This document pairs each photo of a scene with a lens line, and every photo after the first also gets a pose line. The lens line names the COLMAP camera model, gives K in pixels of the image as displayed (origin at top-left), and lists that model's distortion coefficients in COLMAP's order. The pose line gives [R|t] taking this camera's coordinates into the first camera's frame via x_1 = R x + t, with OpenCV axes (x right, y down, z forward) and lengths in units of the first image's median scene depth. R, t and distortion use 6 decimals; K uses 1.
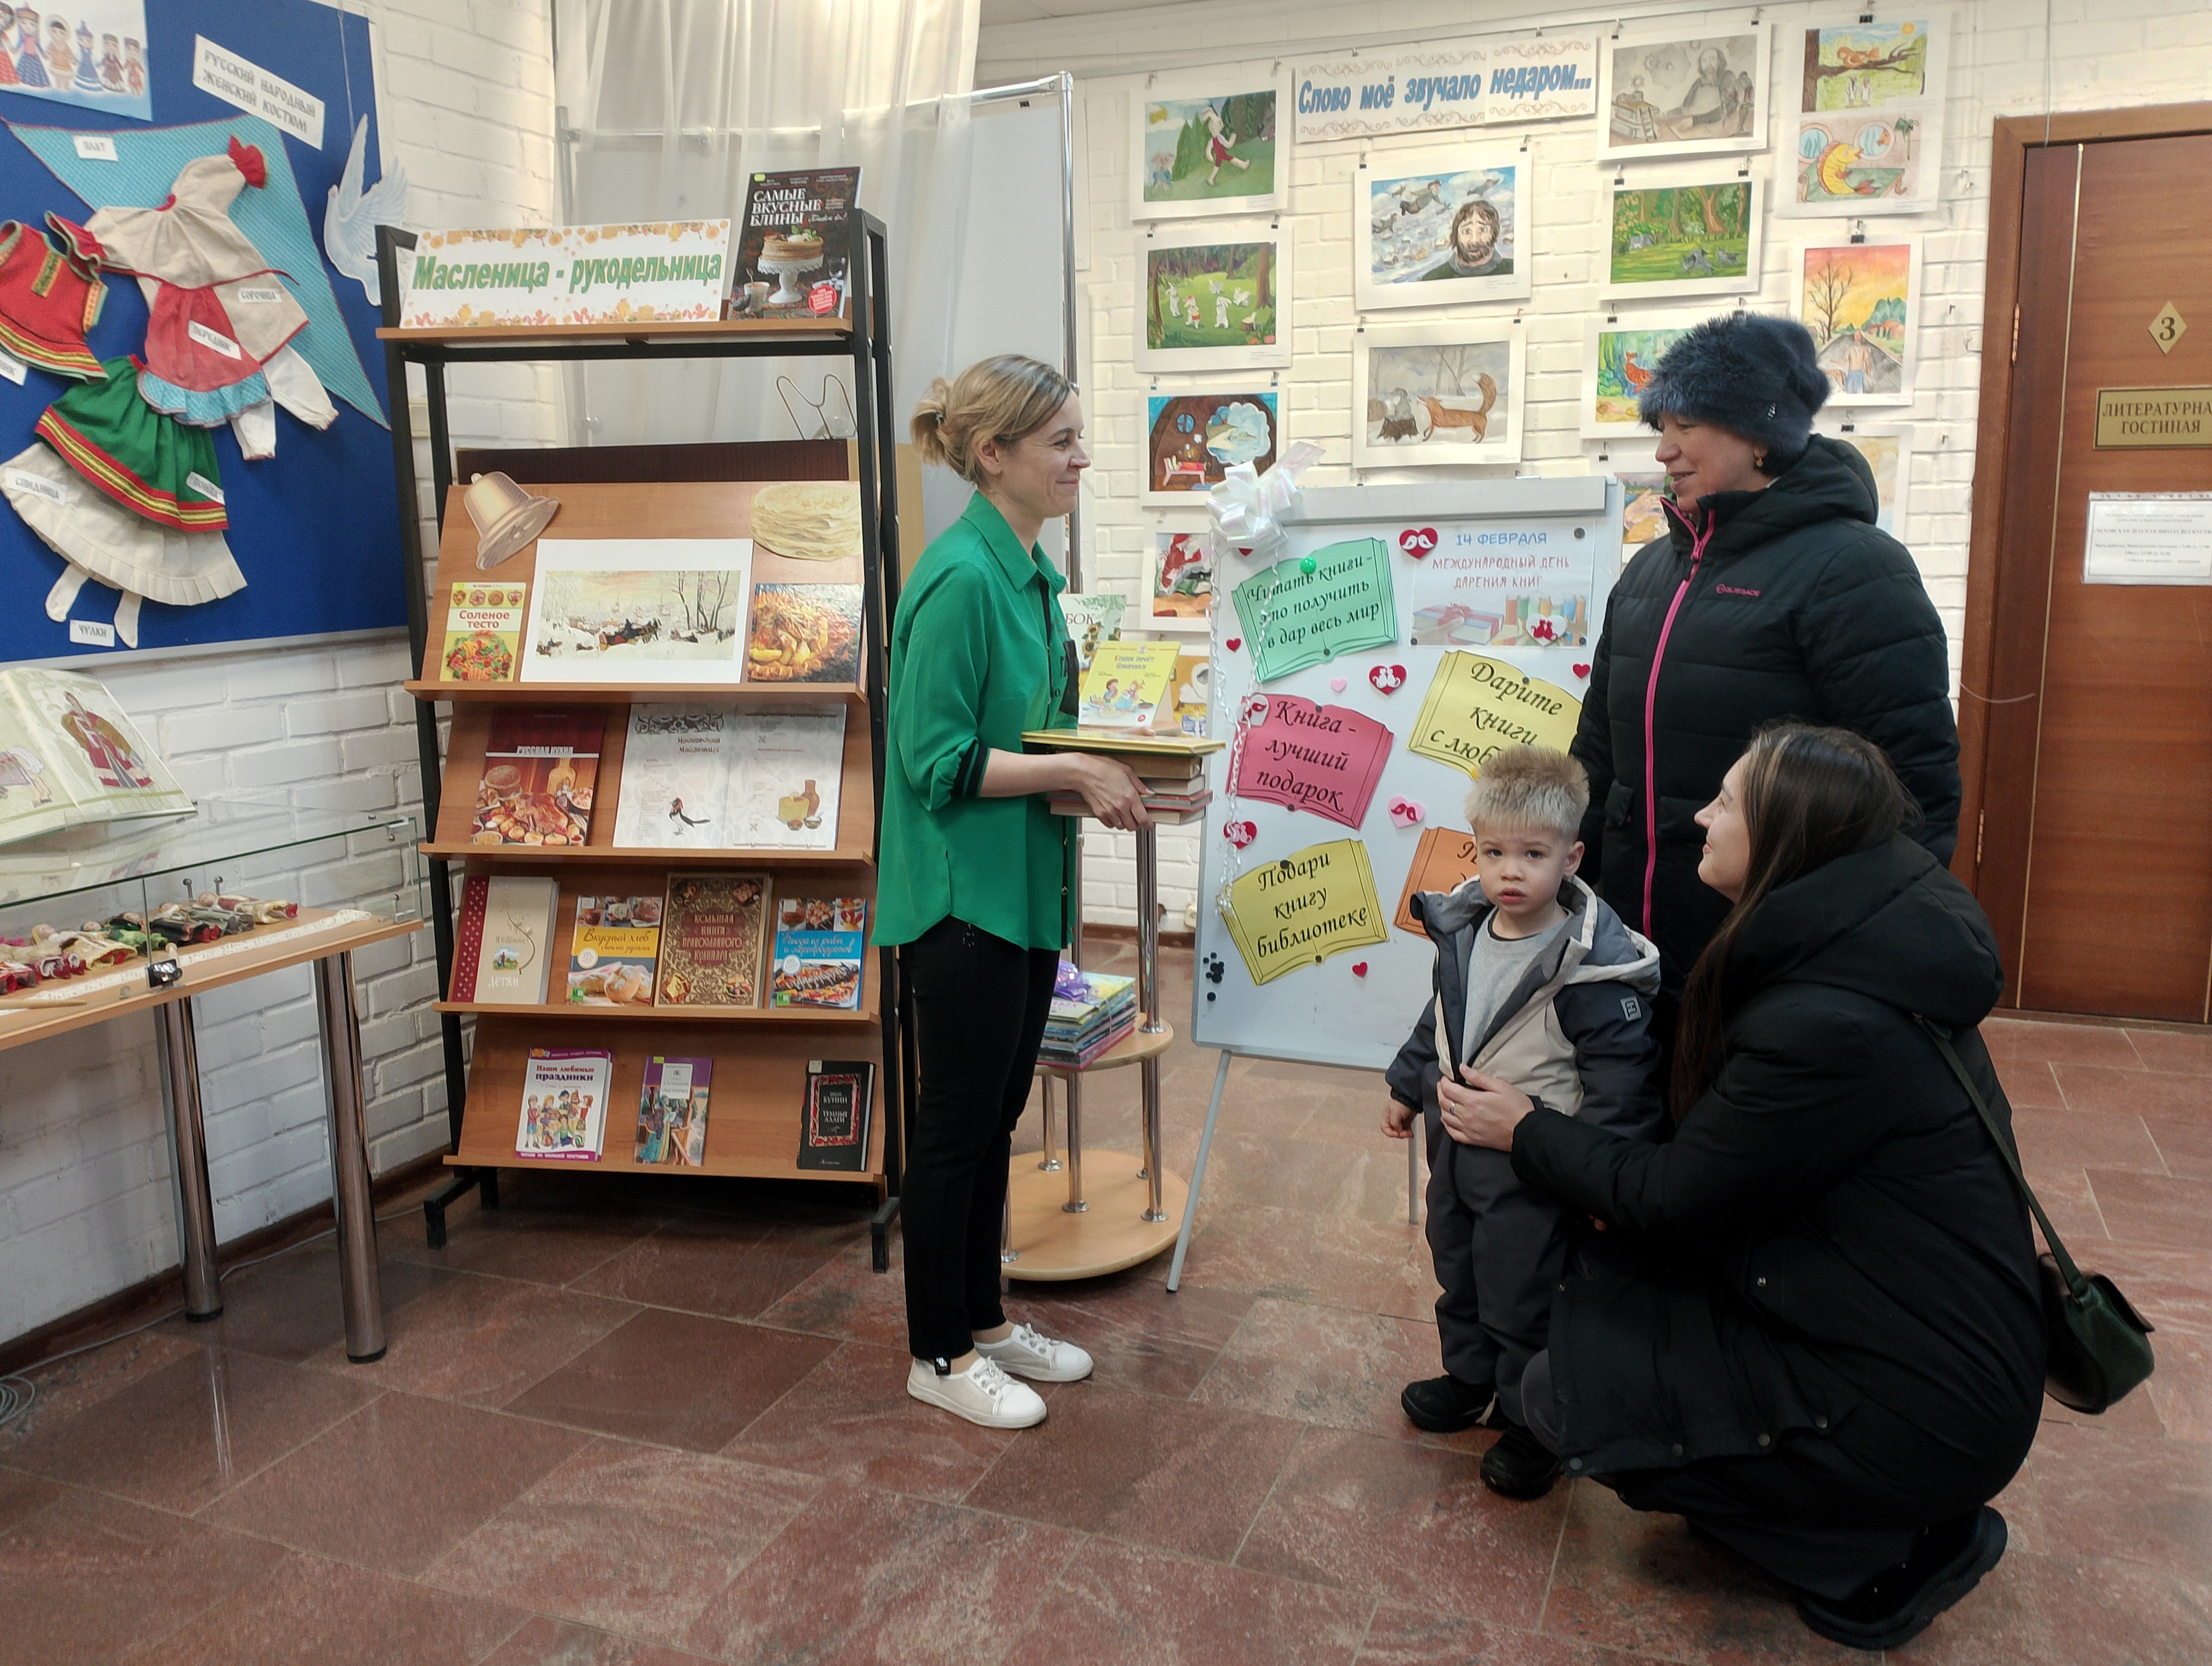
lens RADIAL K [[1722.5, 0, 1104.0], [0, 1722.5, 834.6], [0, 0, 1]] dist [0.047994, -0.107386]
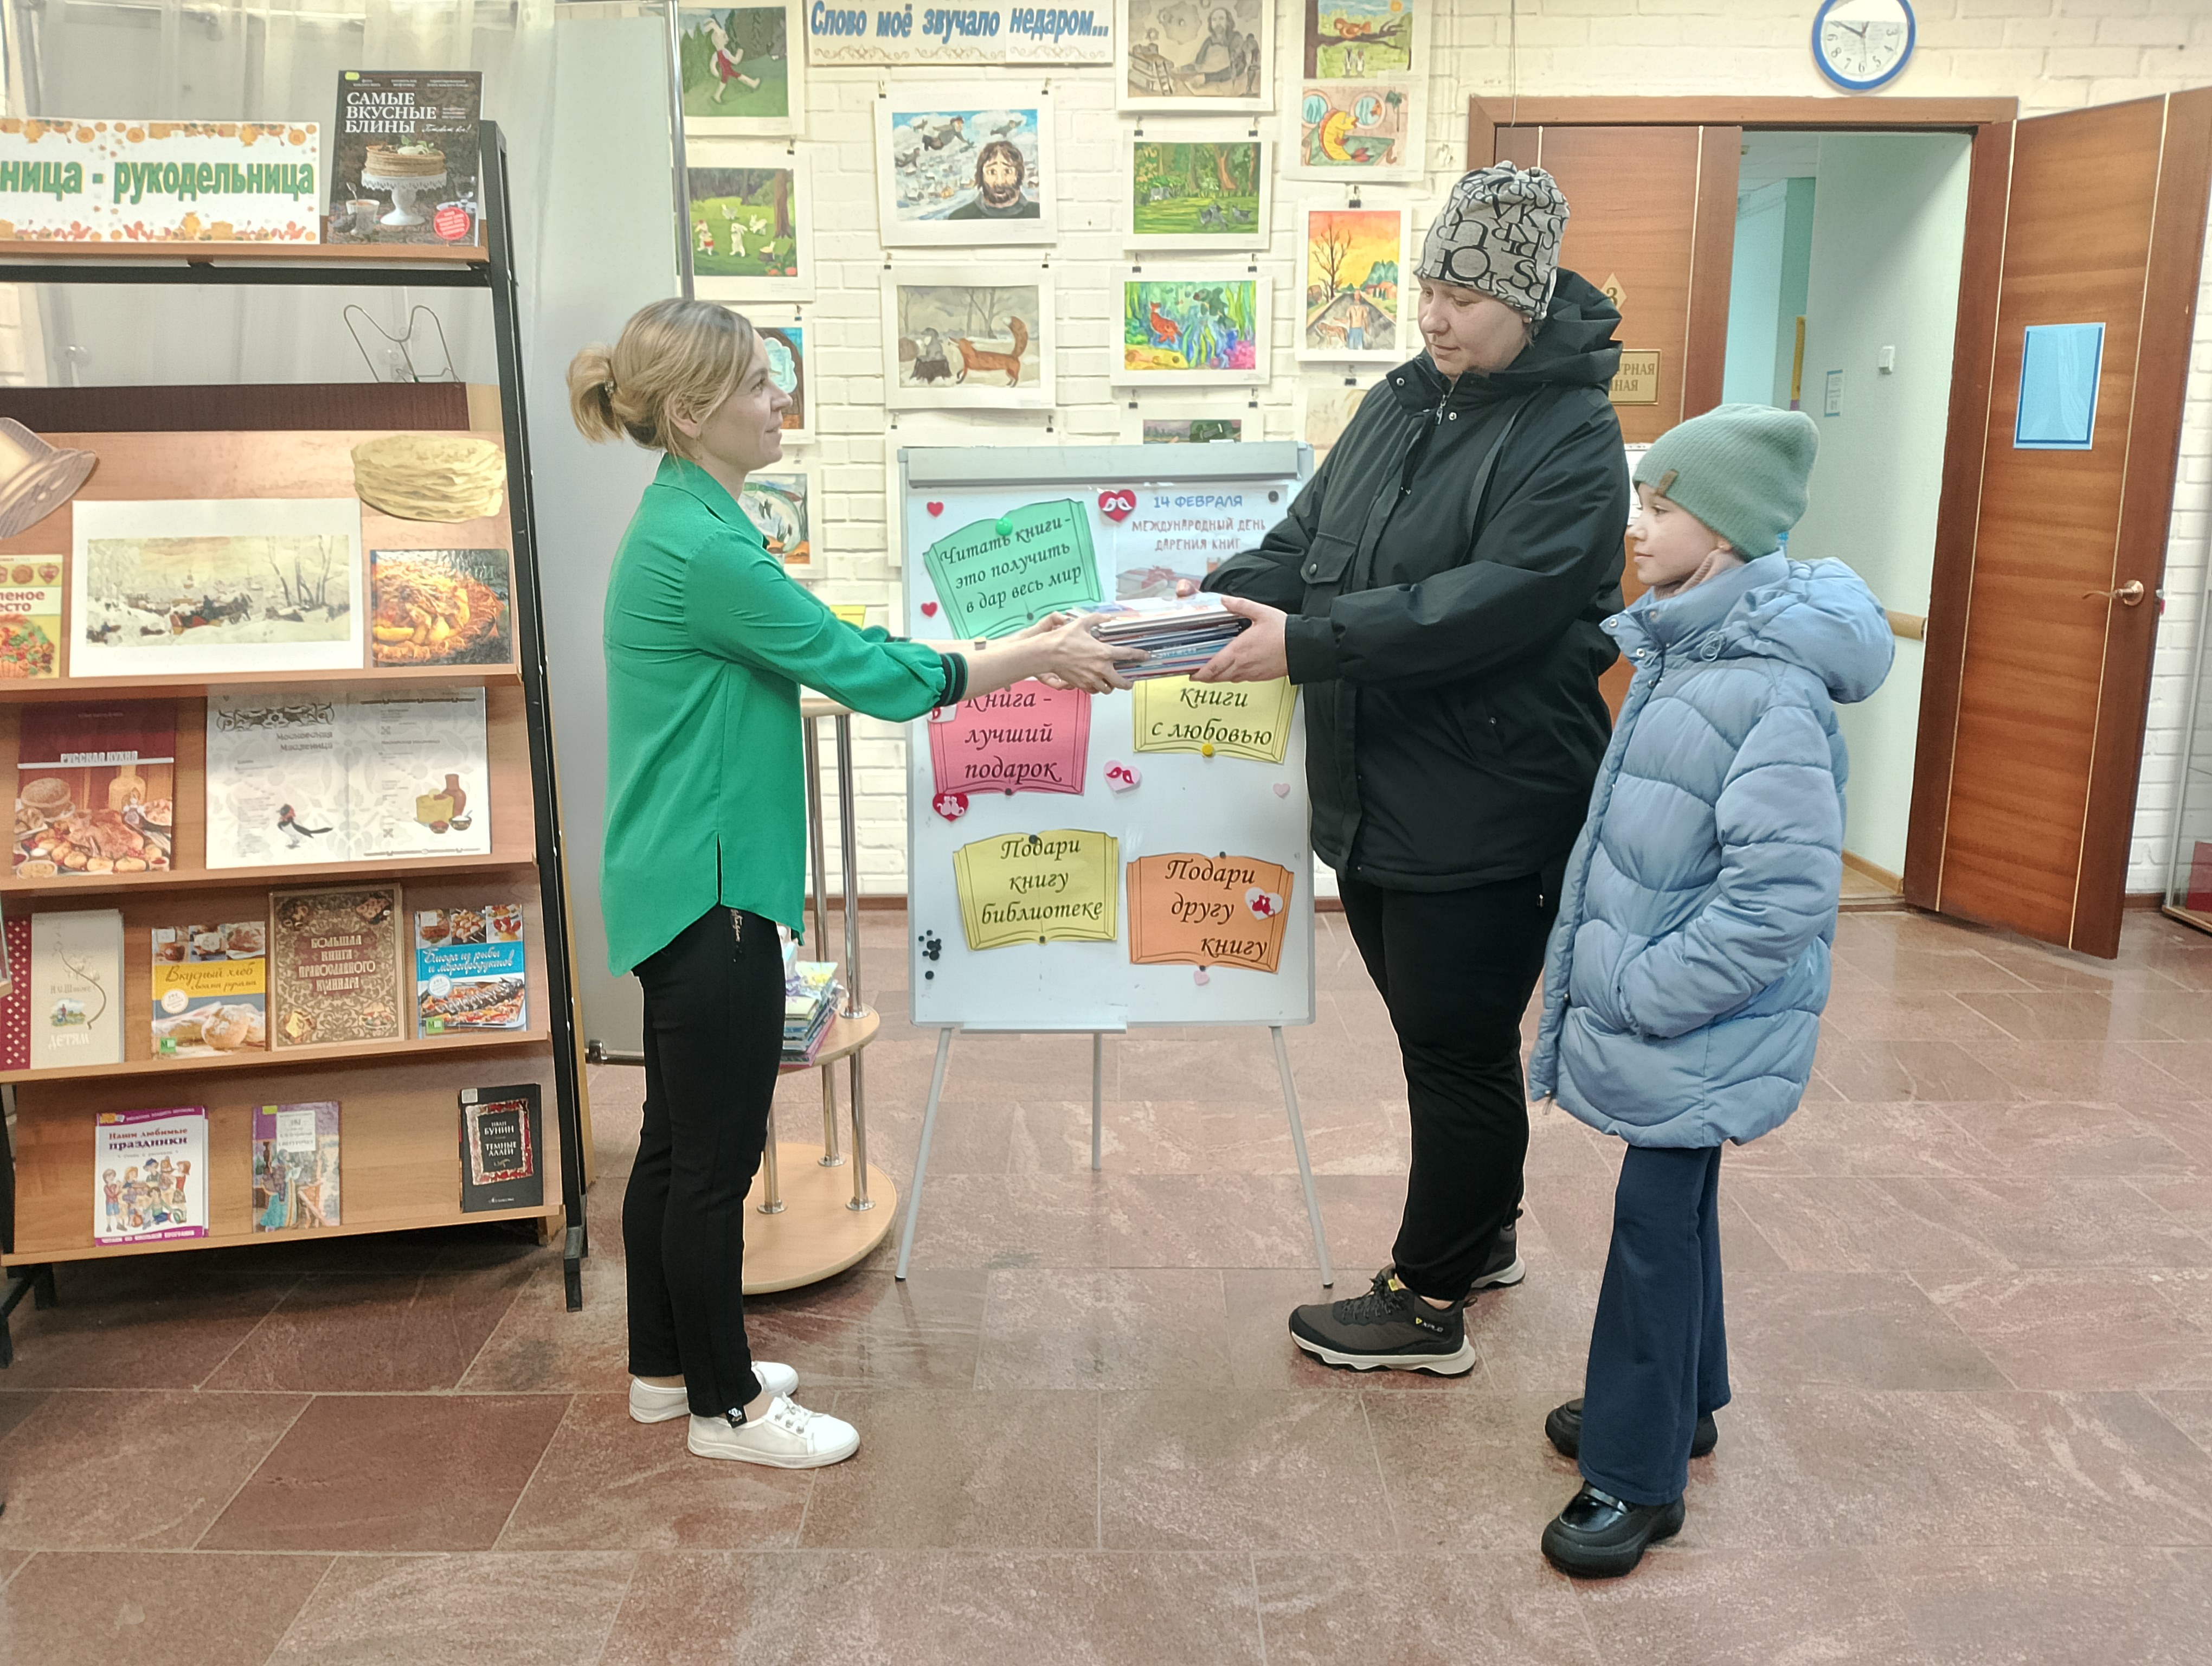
lens RADIAL K [[1722.5, 0, 1114.8], [0, 1722.5, 837.3], [0, 0, 1]] dist [0.047994, -0.107386]
pose [[0.931823, -0.072673, 0.355562, -0.173326], [0.056571, 0.996855, 0.055491, -0.029935], [-0.358476, -0.031594, 0.933004, 0.056785]]
